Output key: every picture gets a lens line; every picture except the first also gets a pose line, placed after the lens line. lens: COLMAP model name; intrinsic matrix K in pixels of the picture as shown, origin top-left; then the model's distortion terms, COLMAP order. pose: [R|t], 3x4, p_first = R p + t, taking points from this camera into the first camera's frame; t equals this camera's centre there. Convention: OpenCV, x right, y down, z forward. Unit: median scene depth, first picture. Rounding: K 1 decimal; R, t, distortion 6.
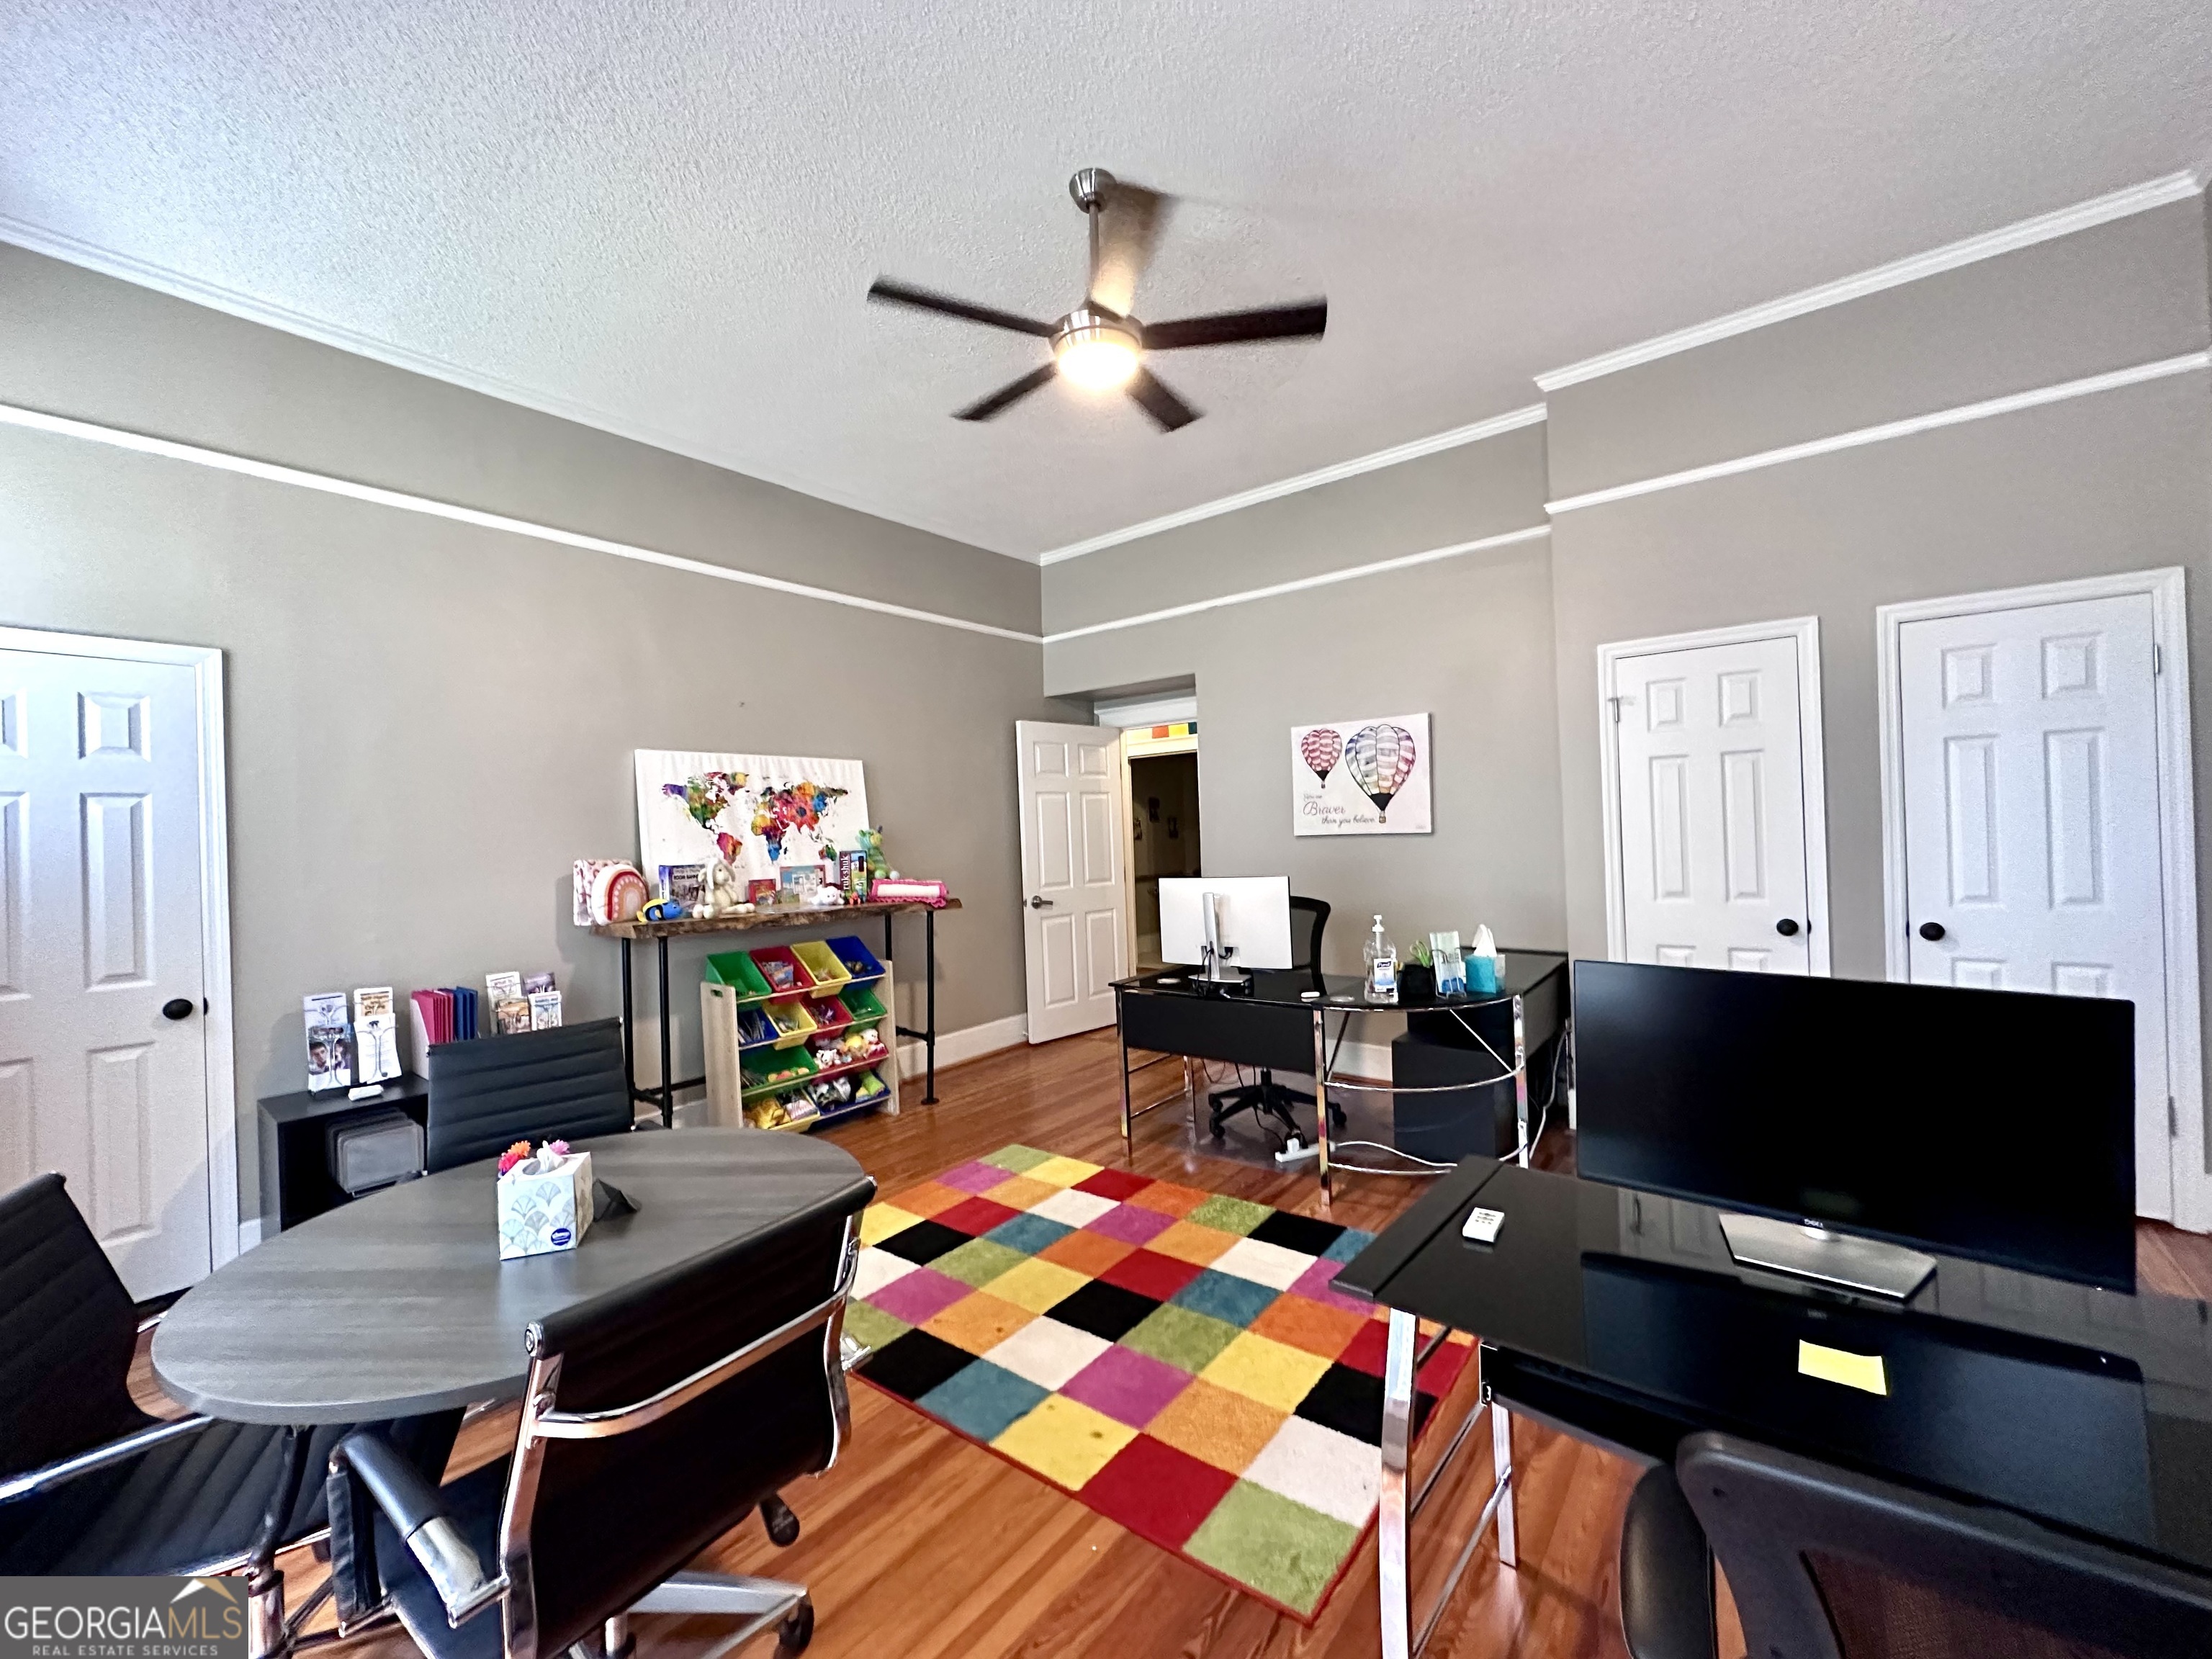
lens RADIAL K [[878.6, 0, 1113.7], [0, 878.6, 835.6], [0, 0, 1]] dist [-0.002649, 0.000062]
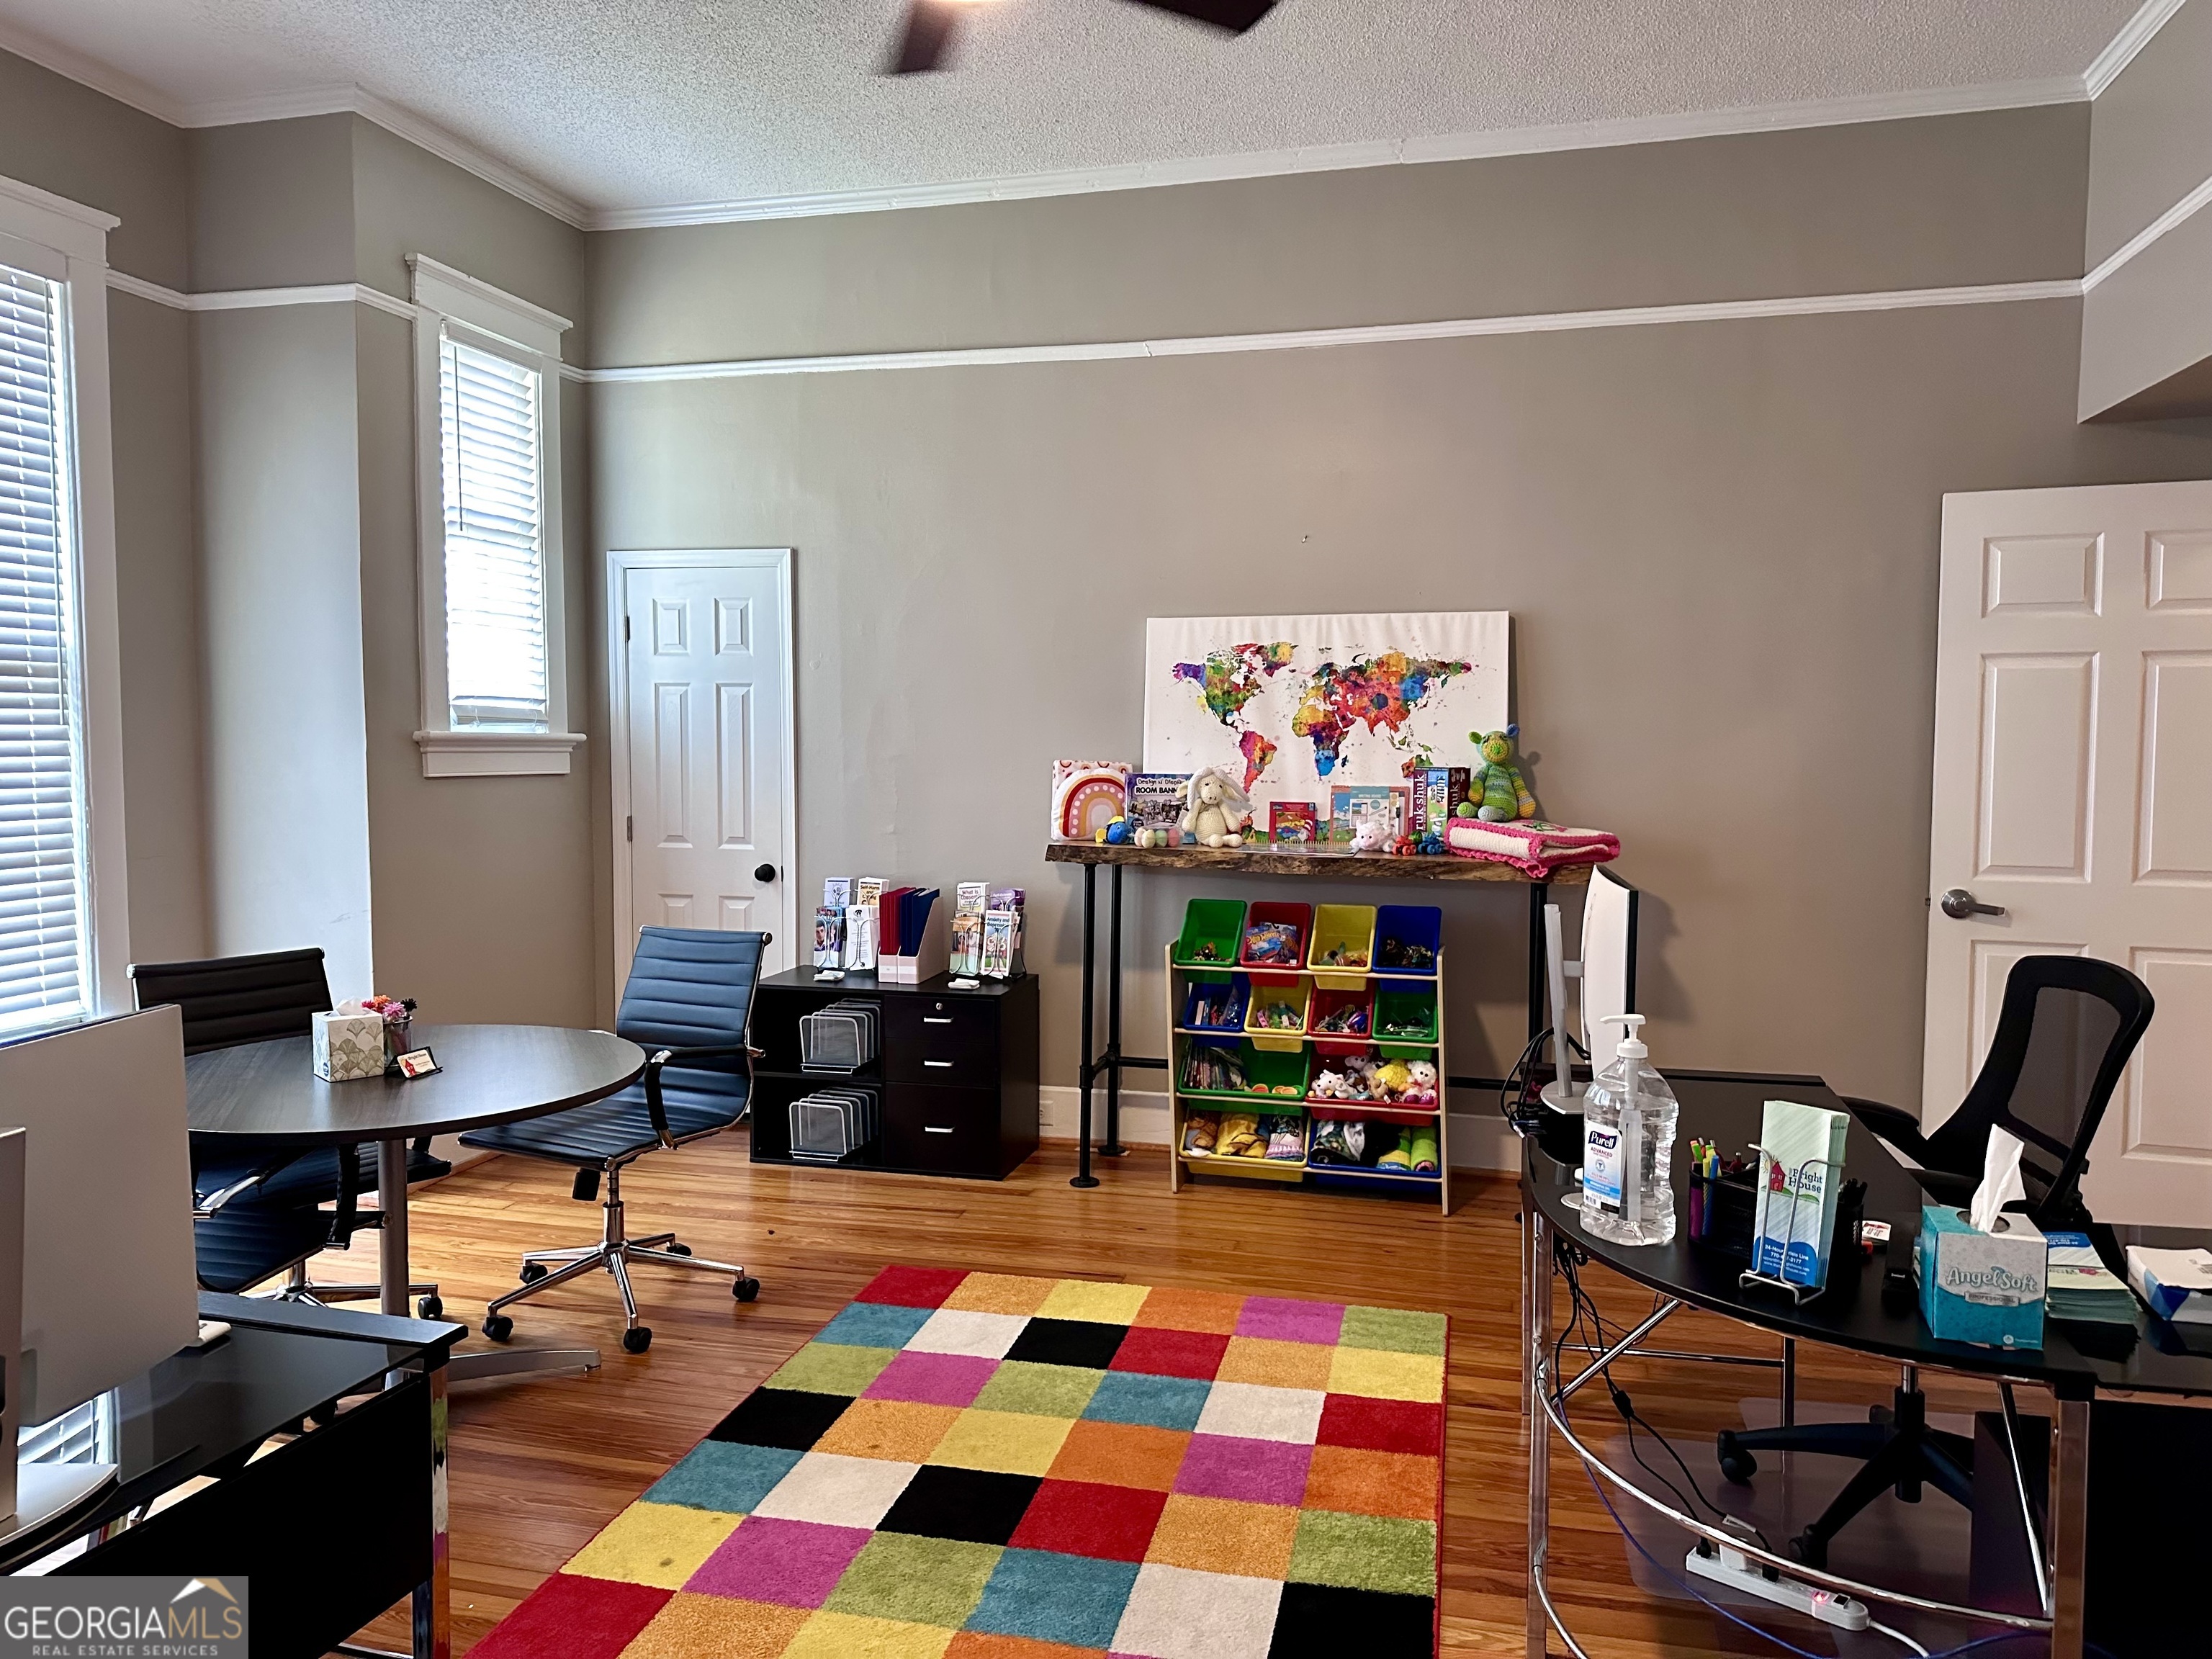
lens RADIAL K [[1541.9, 0, 1109.3], [0, 1541.9, 832.2], [0, 0, 1]] dist [0.072701, -0.003294]
pose [[0.407693, 0.097246, -0.907926, 0.625806], [-0.020434, 0.995036, 0.097400, -0.040149], [0.912890, -0.021156, 0.407656, 0.389046]]
